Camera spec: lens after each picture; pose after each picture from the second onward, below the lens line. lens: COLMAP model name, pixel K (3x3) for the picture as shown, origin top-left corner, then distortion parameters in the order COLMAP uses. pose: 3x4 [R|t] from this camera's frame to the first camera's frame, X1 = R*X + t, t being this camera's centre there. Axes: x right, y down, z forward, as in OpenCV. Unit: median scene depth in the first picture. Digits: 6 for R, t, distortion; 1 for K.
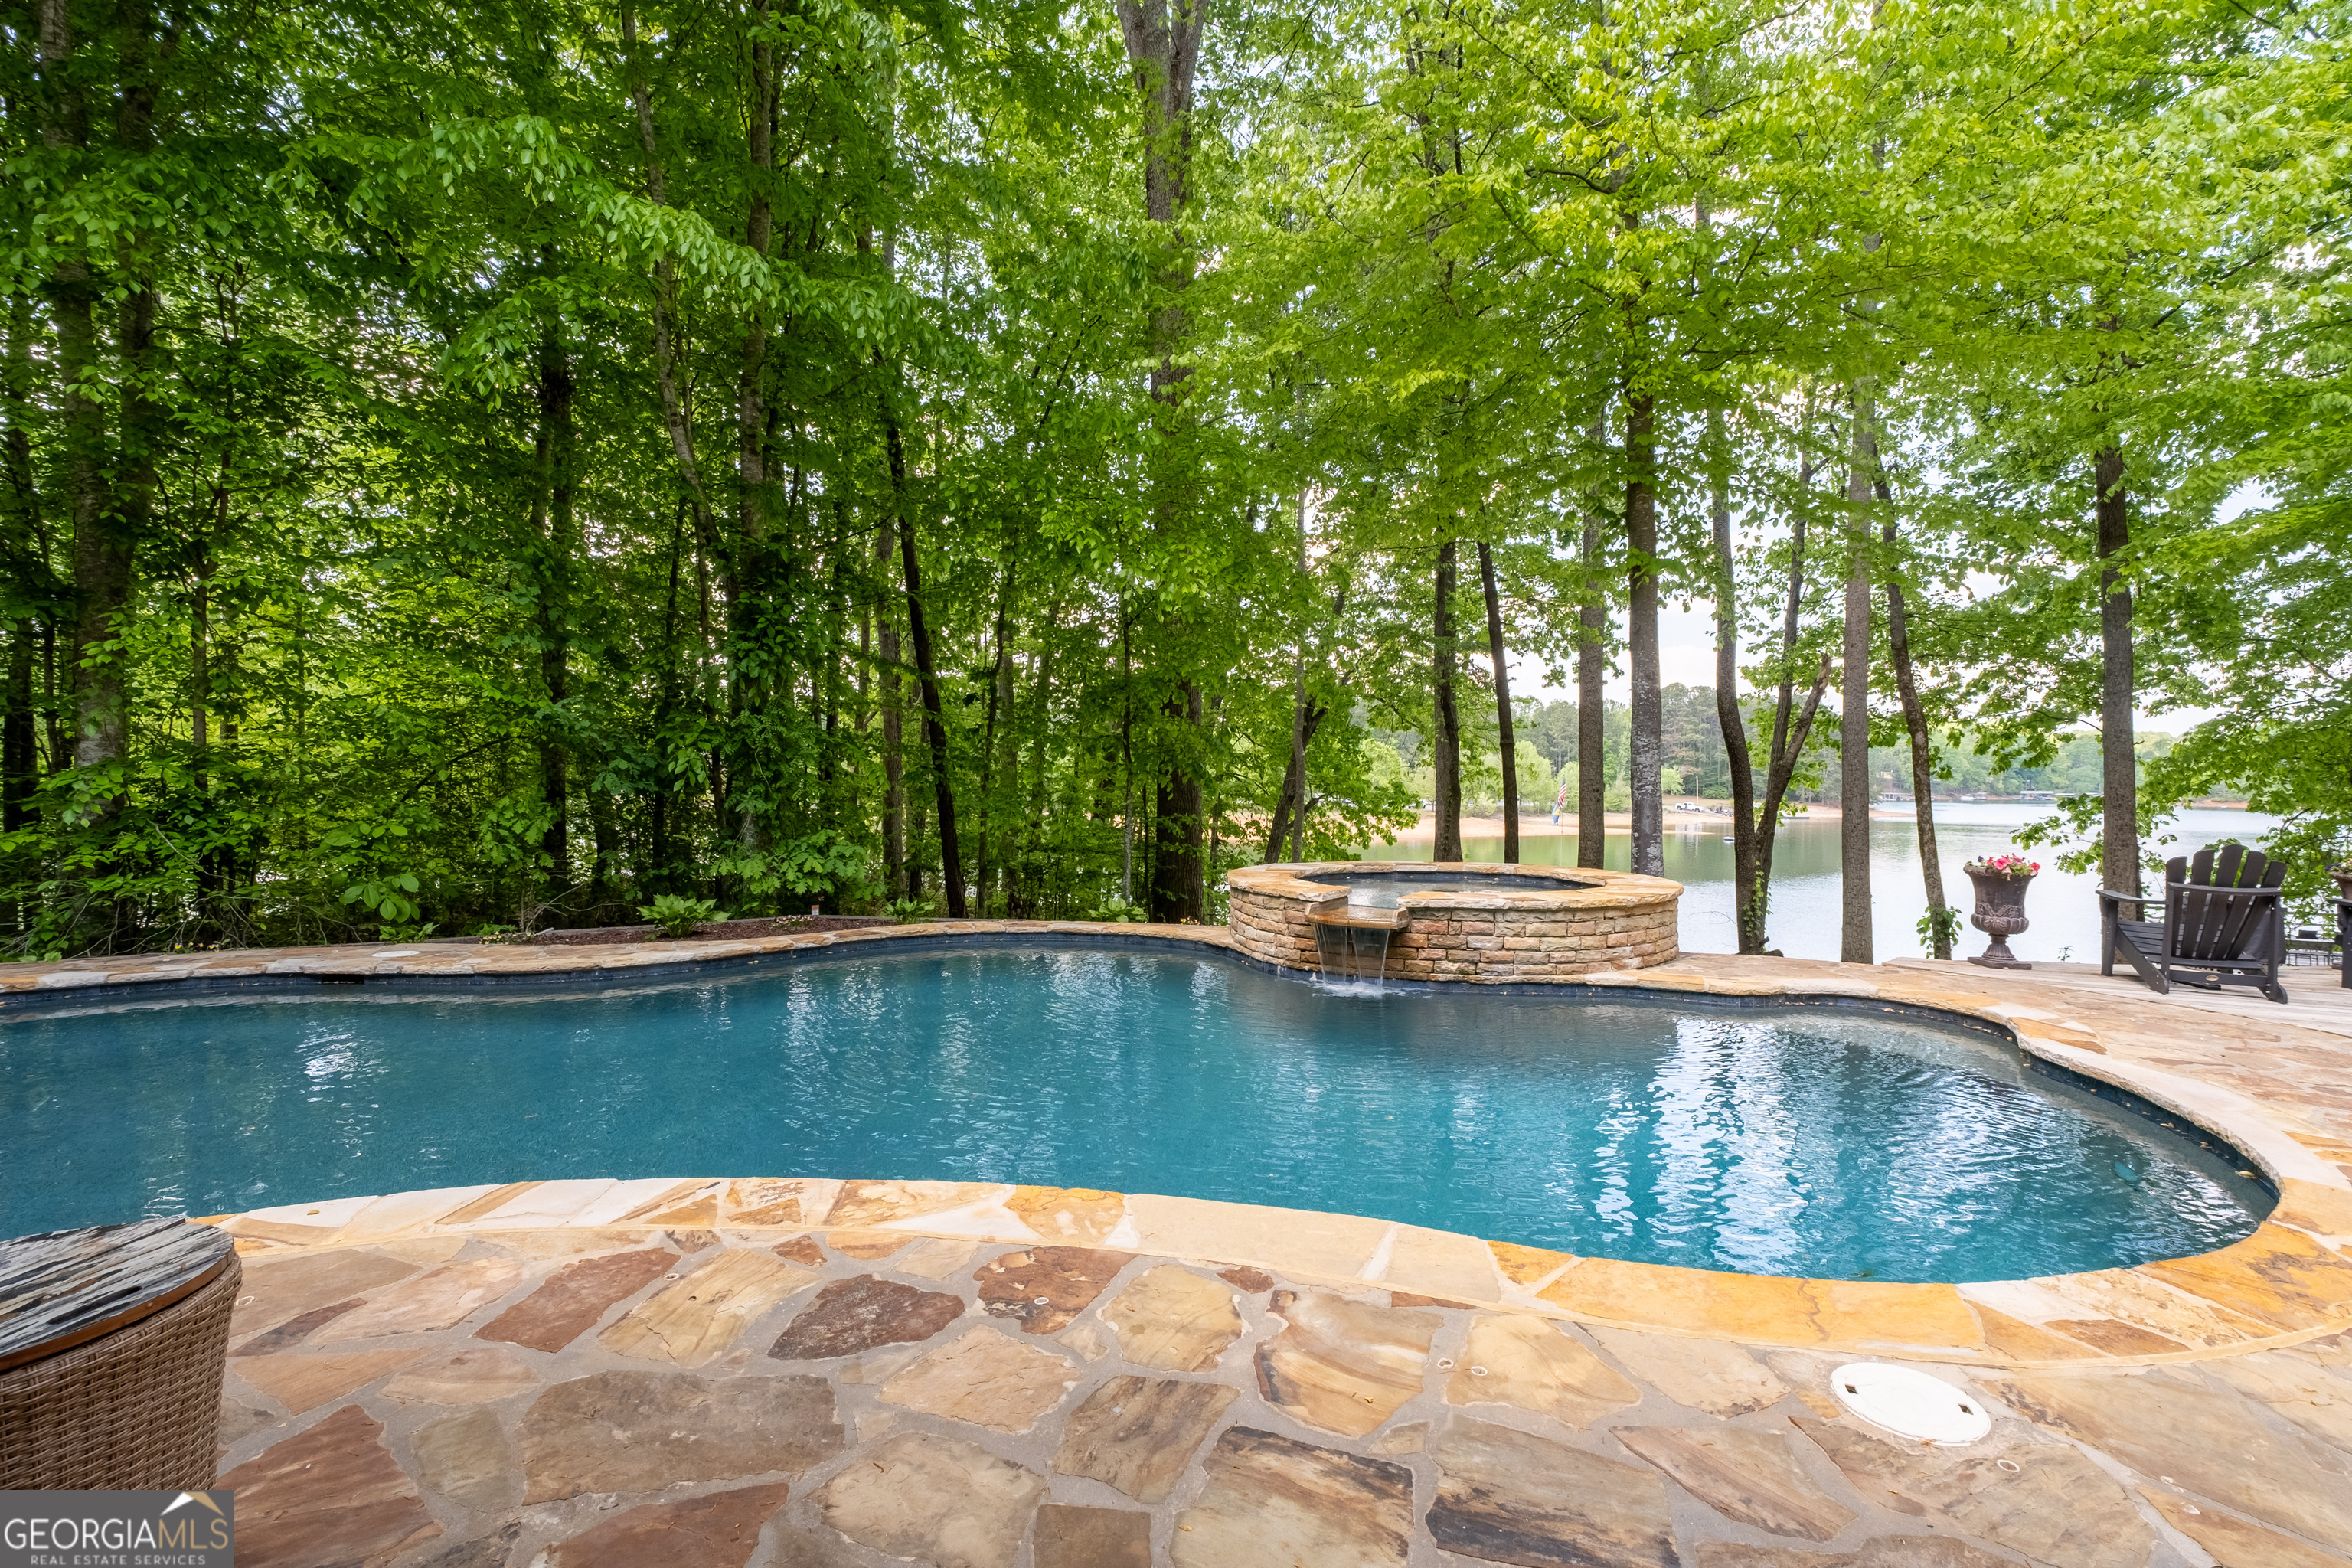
lens RADIAL K [[1083.1, 0, 1176.0], [0, 1083.1, 784.0], [0, 0, 1]] dist [-0.011701, -0.000117]
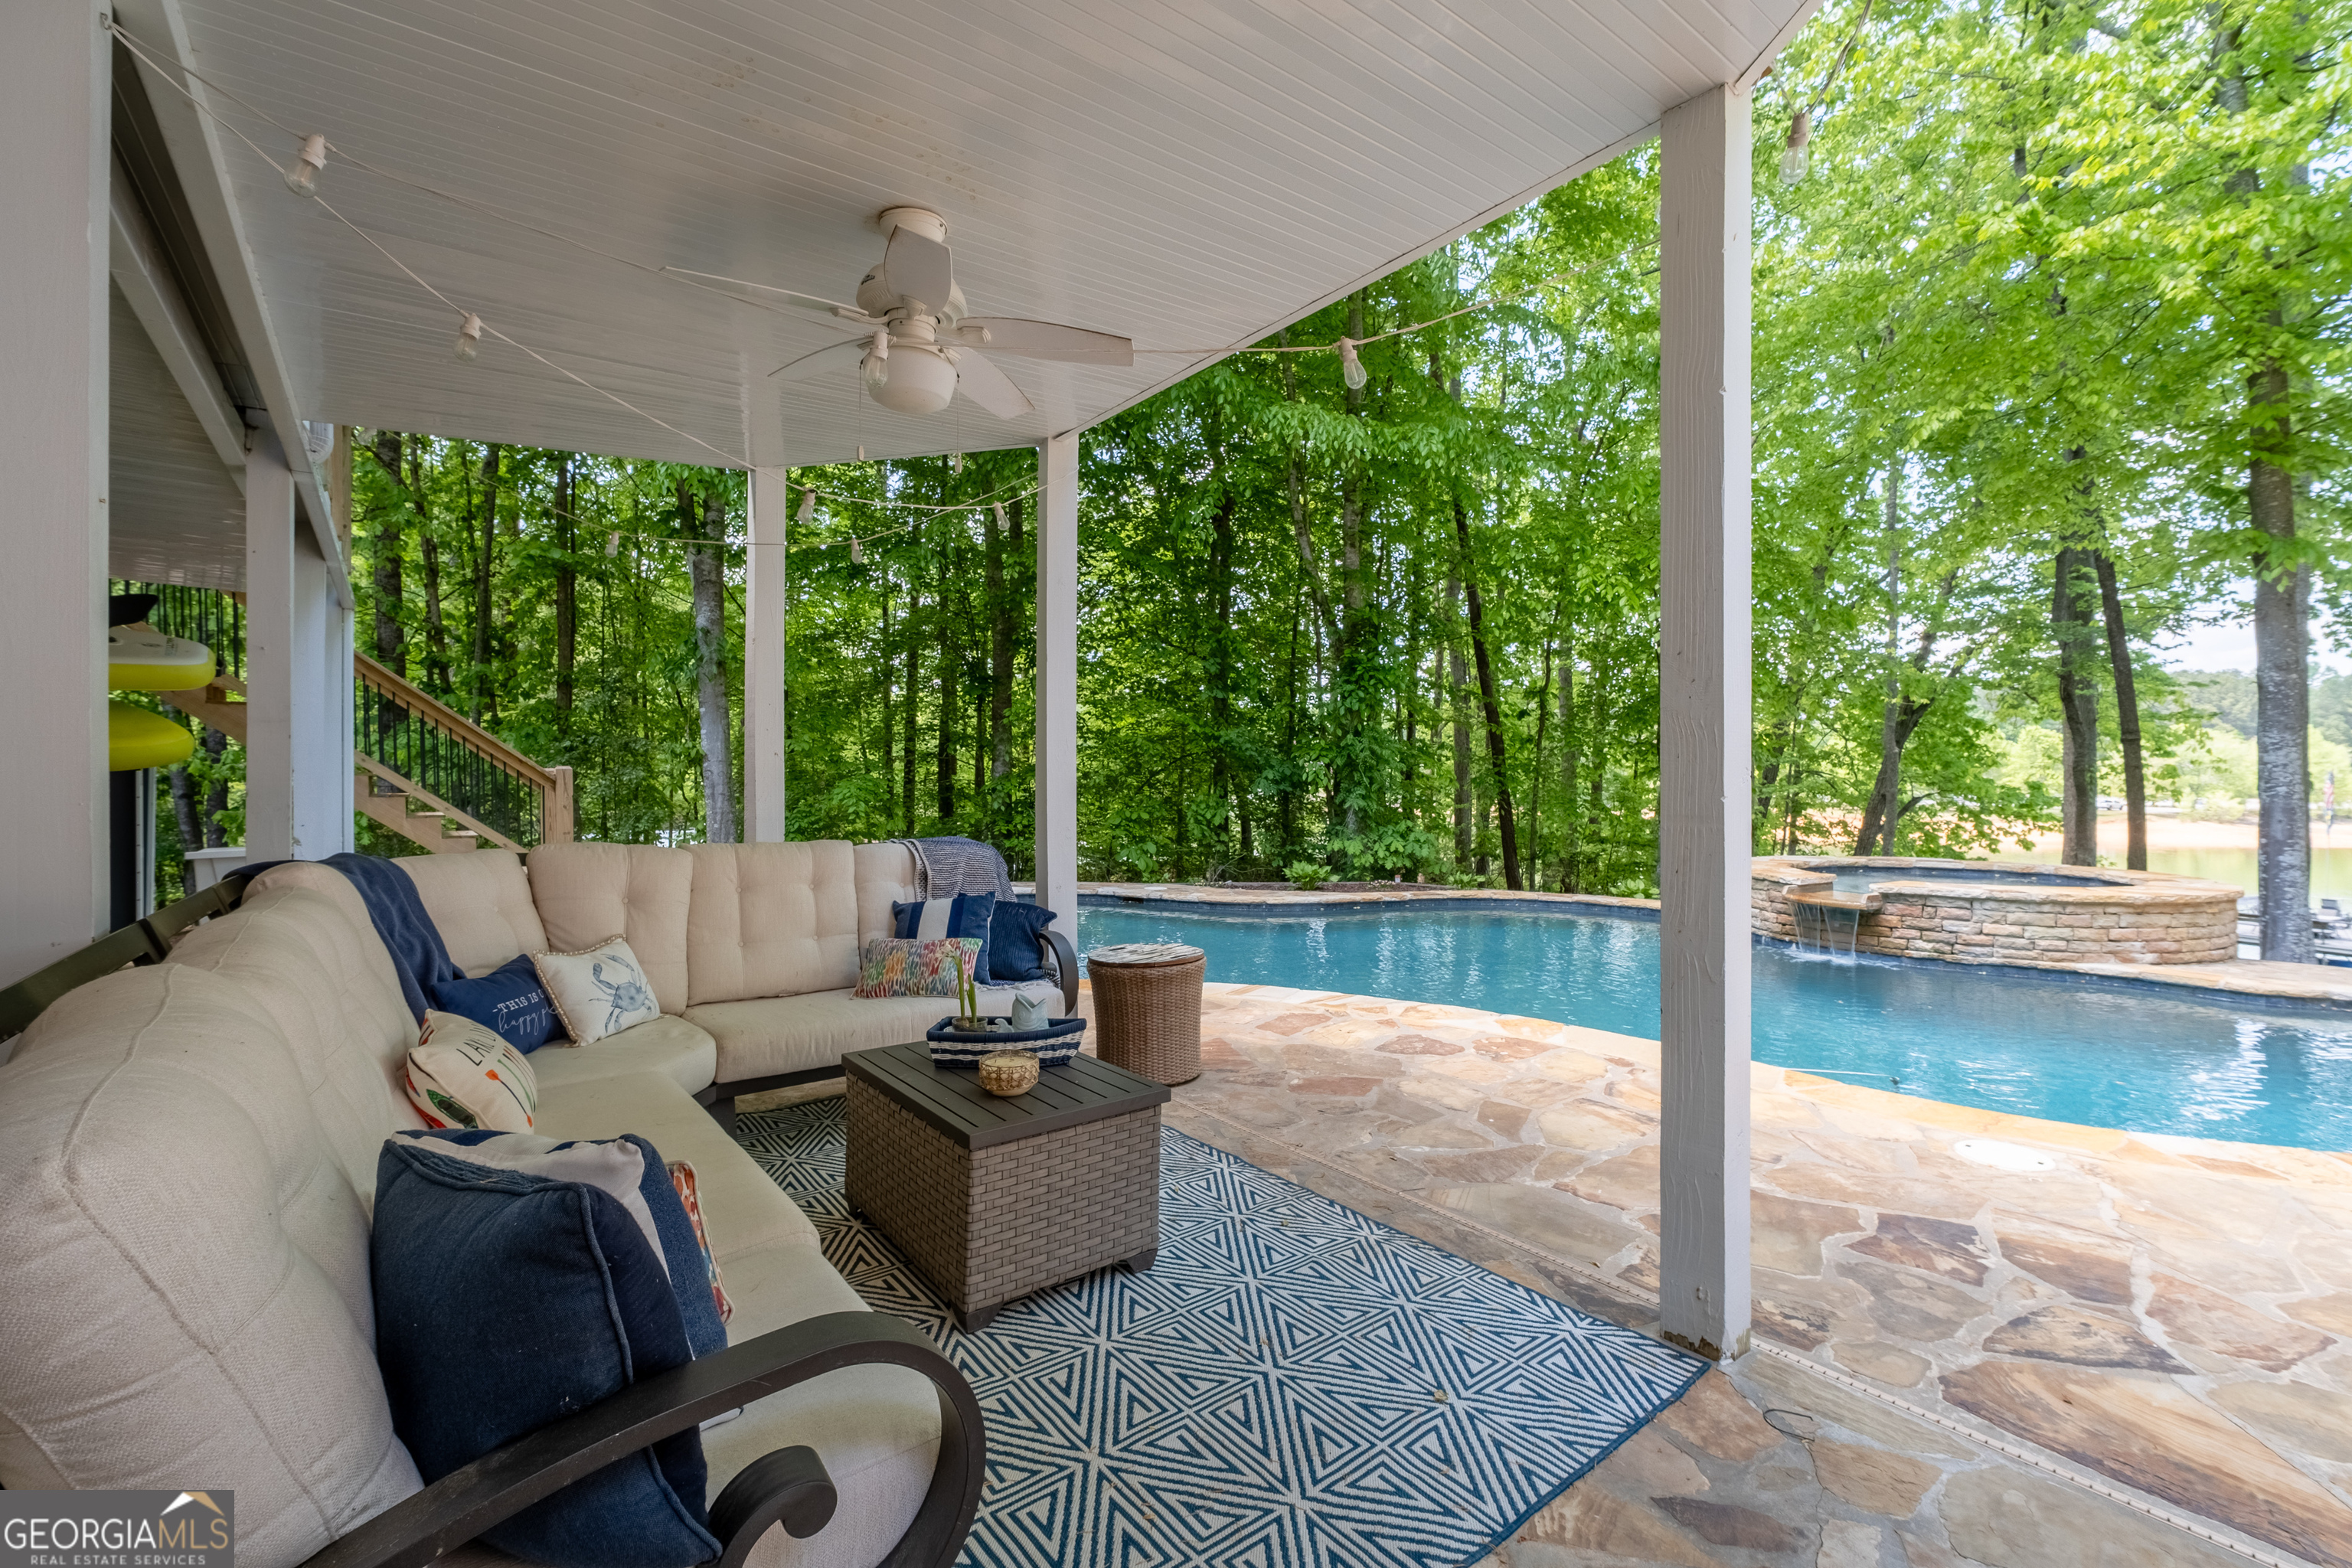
lens RADIAL K [[998.2, 0, 1176.0], [0, 998.2, 784.0], [0, 0, 1]] dist [-0.023367, -0.000082]
pose [[0.856089, -0.000530, -0.516828, 0.088837], [0.002036, 0.999995, 0.002347, -0.007278], [0.516825, -0.003061, 0.856086, -0.256805]]
